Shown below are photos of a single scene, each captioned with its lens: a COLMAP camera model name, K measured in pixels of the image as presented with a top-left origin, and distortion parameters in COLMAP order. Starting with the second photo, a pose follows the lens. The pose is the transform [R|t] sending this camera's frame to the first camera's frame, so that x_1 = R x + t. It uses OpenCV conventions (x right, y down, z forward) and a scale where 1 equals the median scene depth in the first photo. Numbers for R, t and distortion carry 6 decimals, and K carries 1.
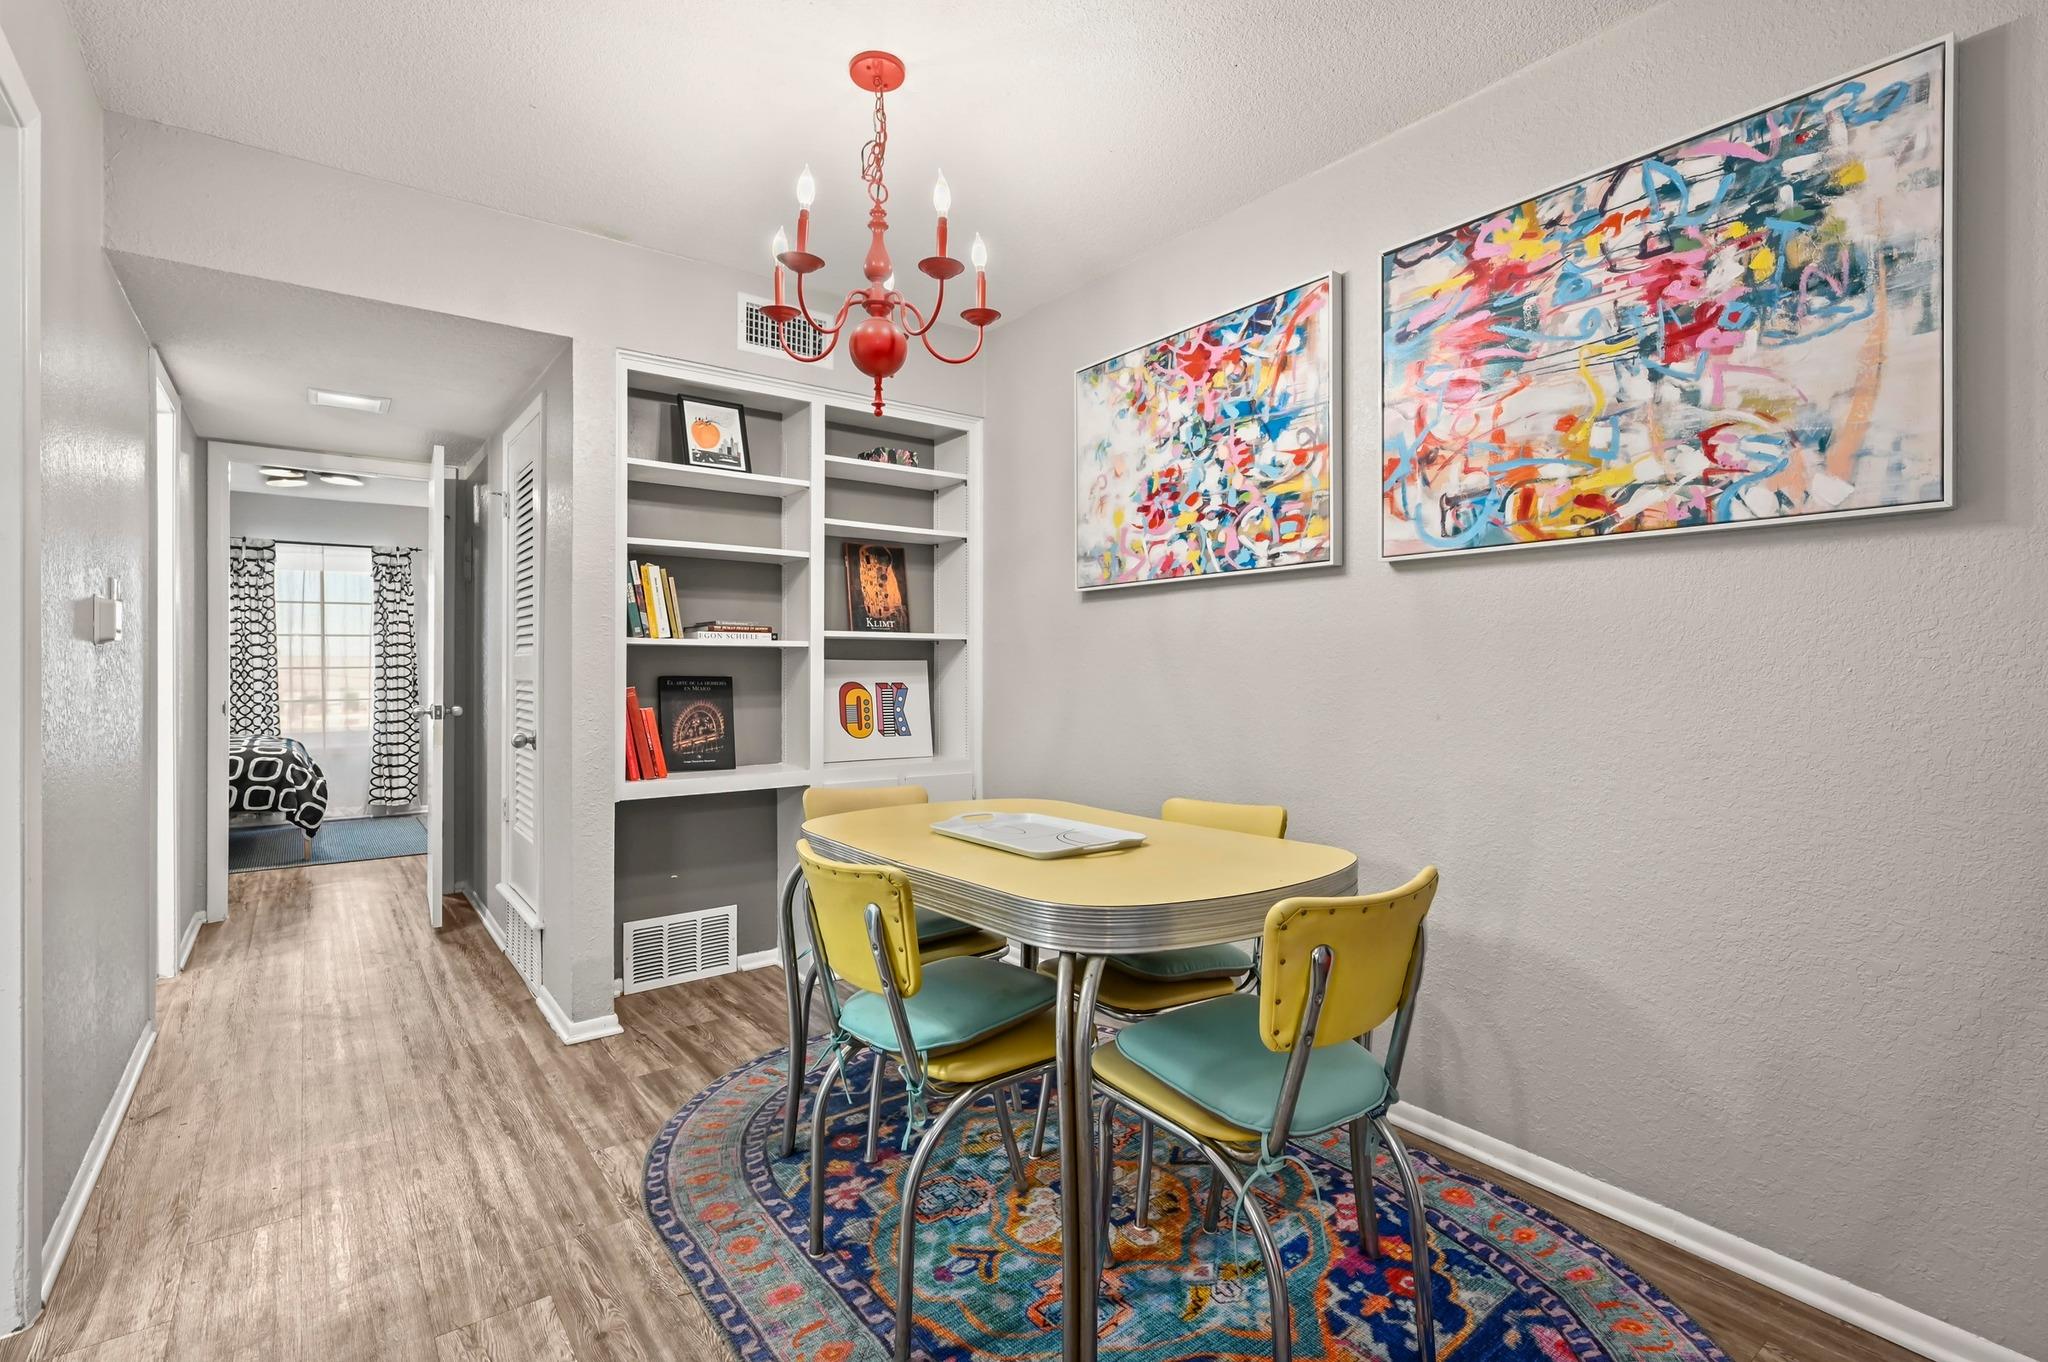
lens RADIAL K [[941.6, 0, 1022.0], [0, 941.6, 667.4], [0, 0, 1]] dist [-0.000320, -0.000932]
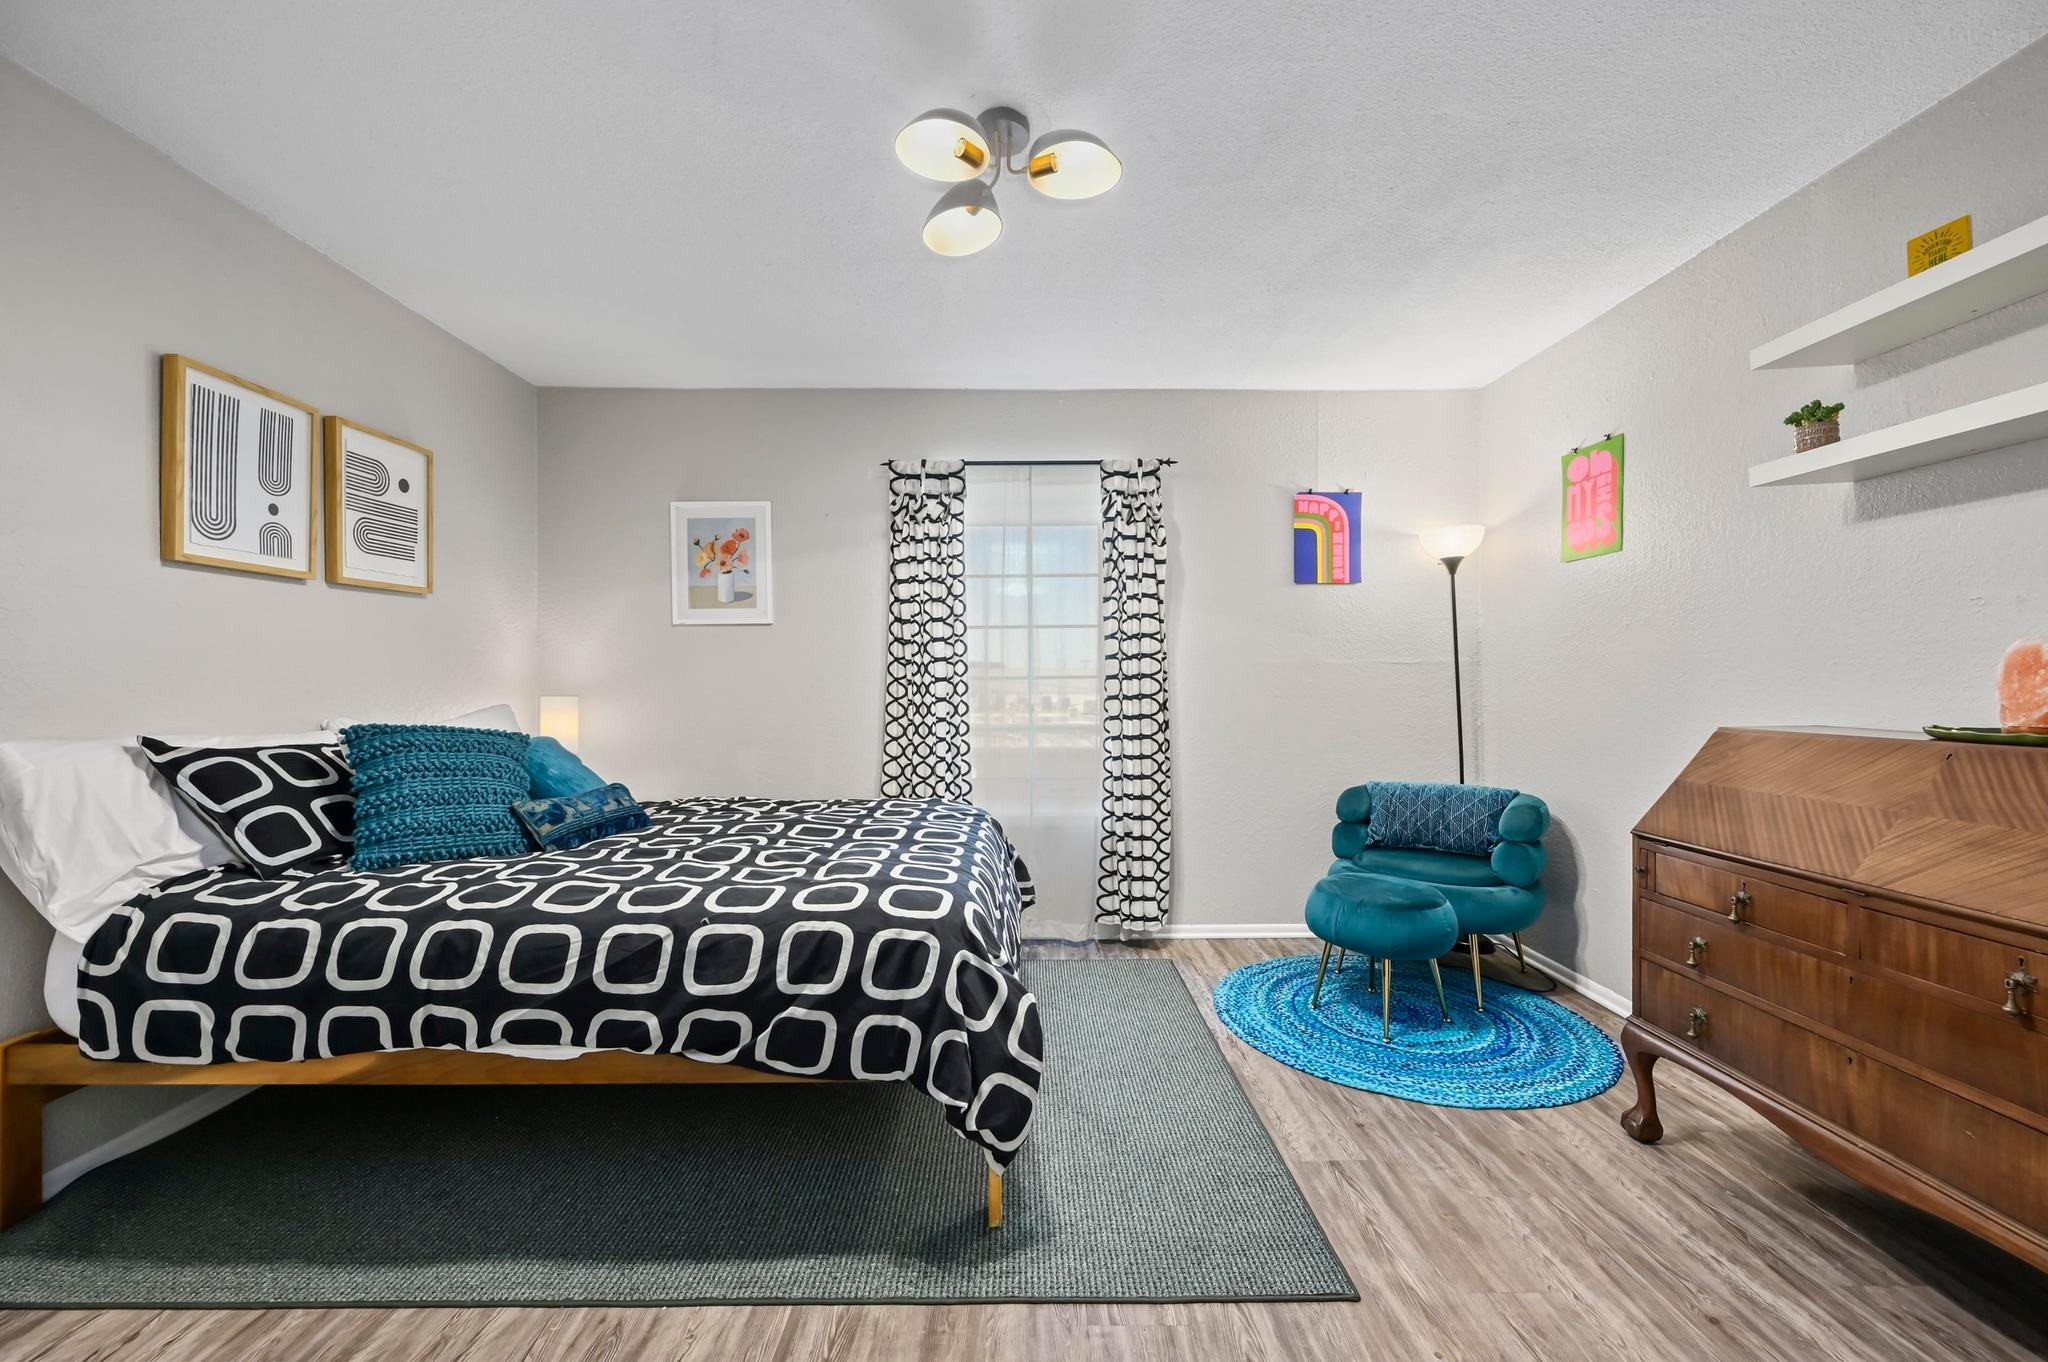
lens RADIAL K [[808.5, 0, 1029.0], [0, 808.5, 685.0], [0, 0, 1]] dist [-0.002760, 0.000548]
pose [[0.803635, 0.004126, -0.595108, -1.148925], [-0.000433, 0.999980, 0.006349, 0.003192], [0.595122, -0.004845, 0.803621, 1.541133]]
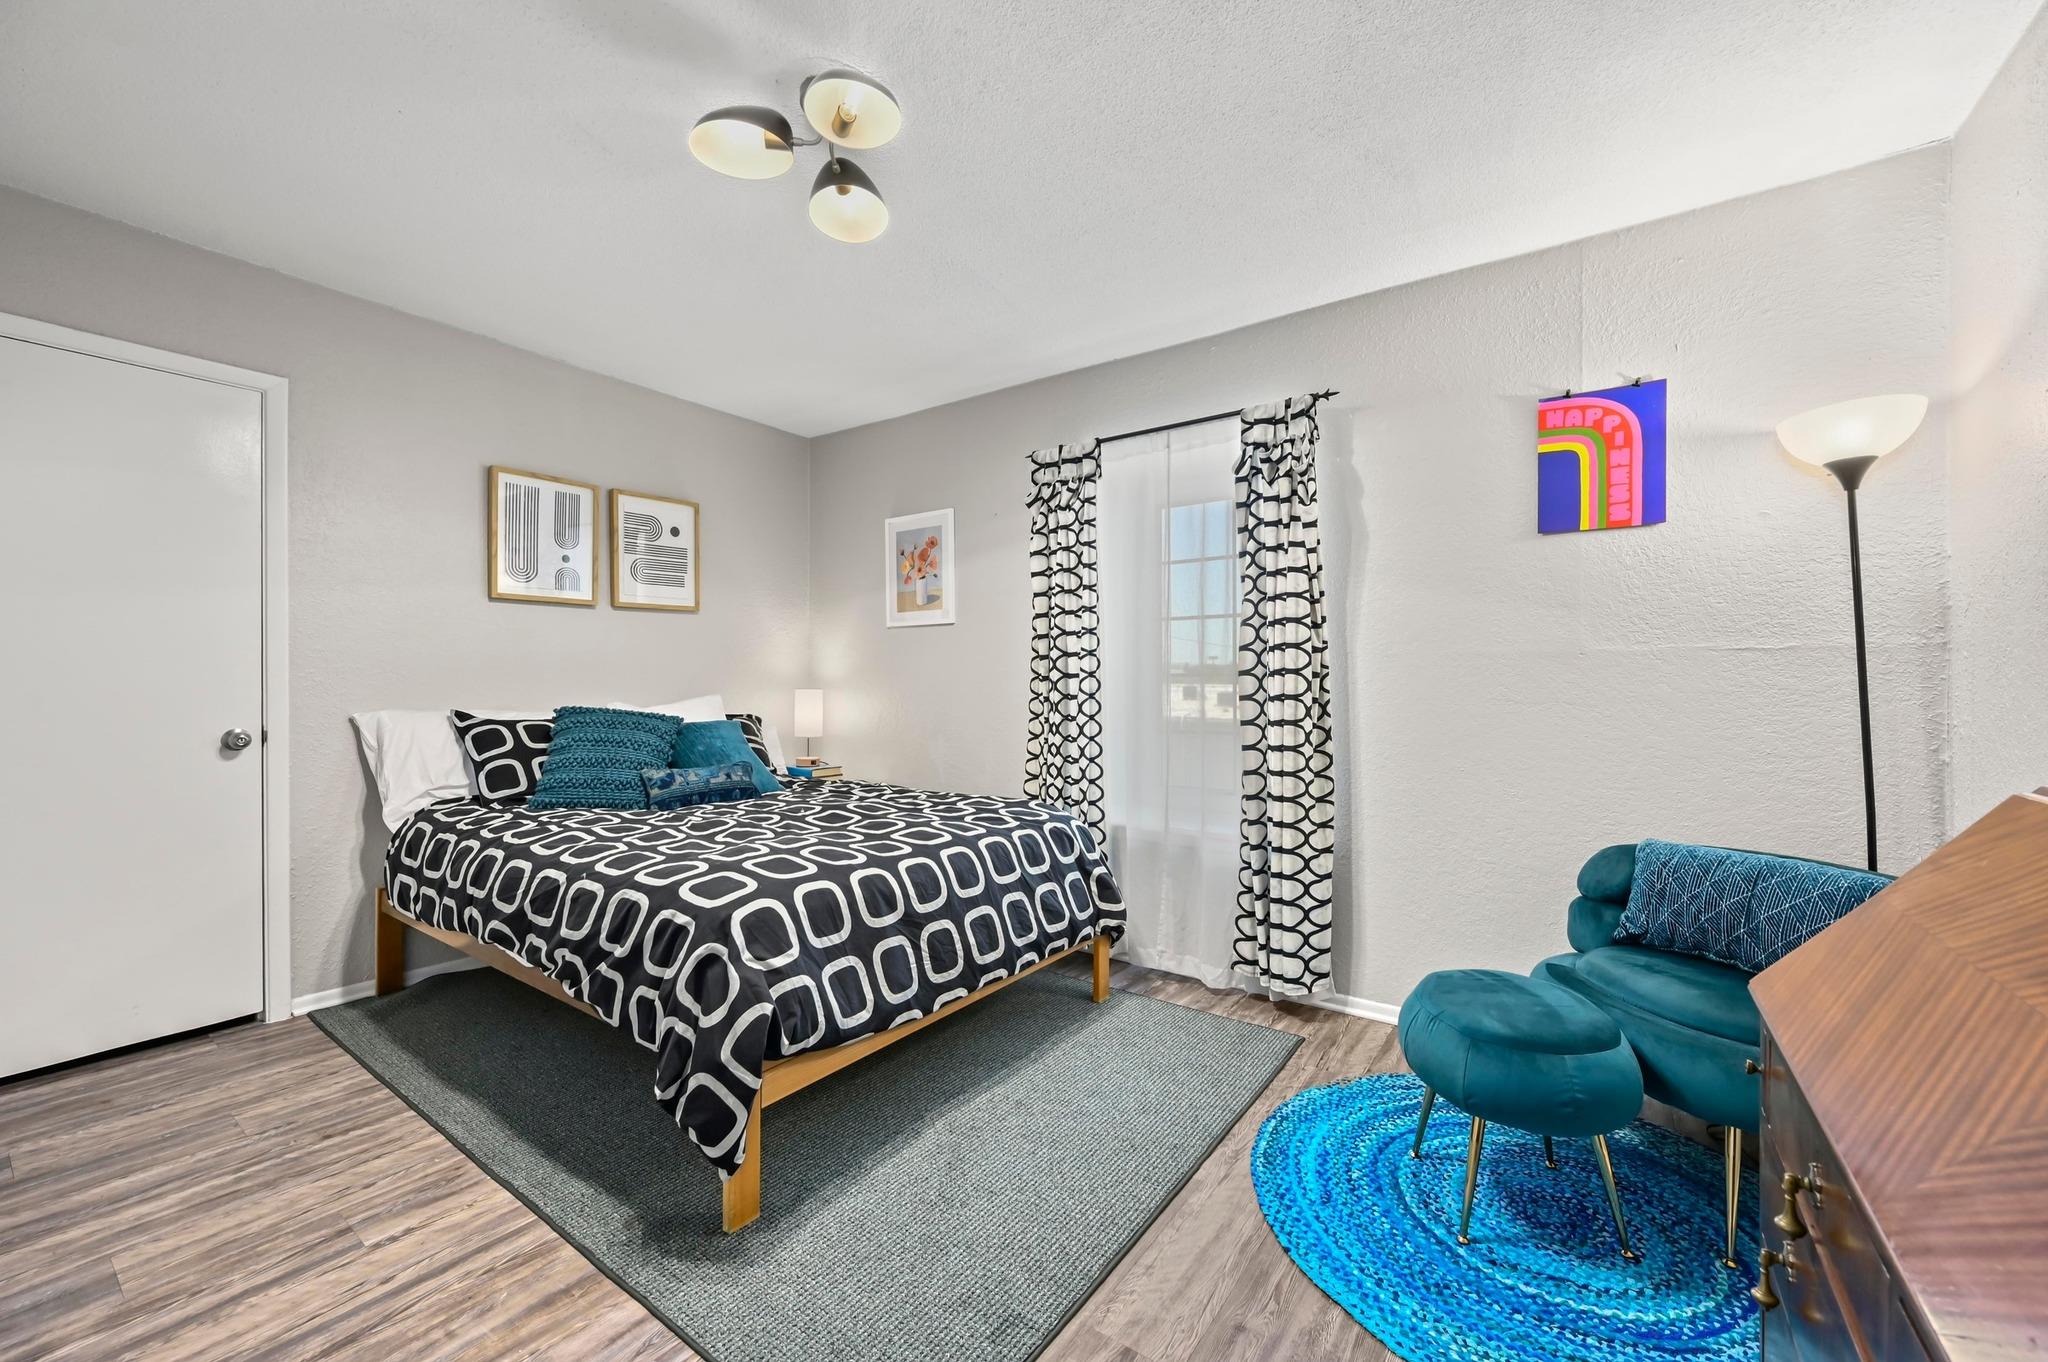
lens RADIAL K [[808.5, 0, 1003.9], [0, 808.5, 681.9], [0, 0, 1]] dist [-0.002760, 0.000548]
pose [[0.290612, 0.006080, -0.956822, -0.906671], [-0.003149, 0.999980, 0.005397, 0.005730], [0.956836, 0.001444, 0.290625, 2.026520]]
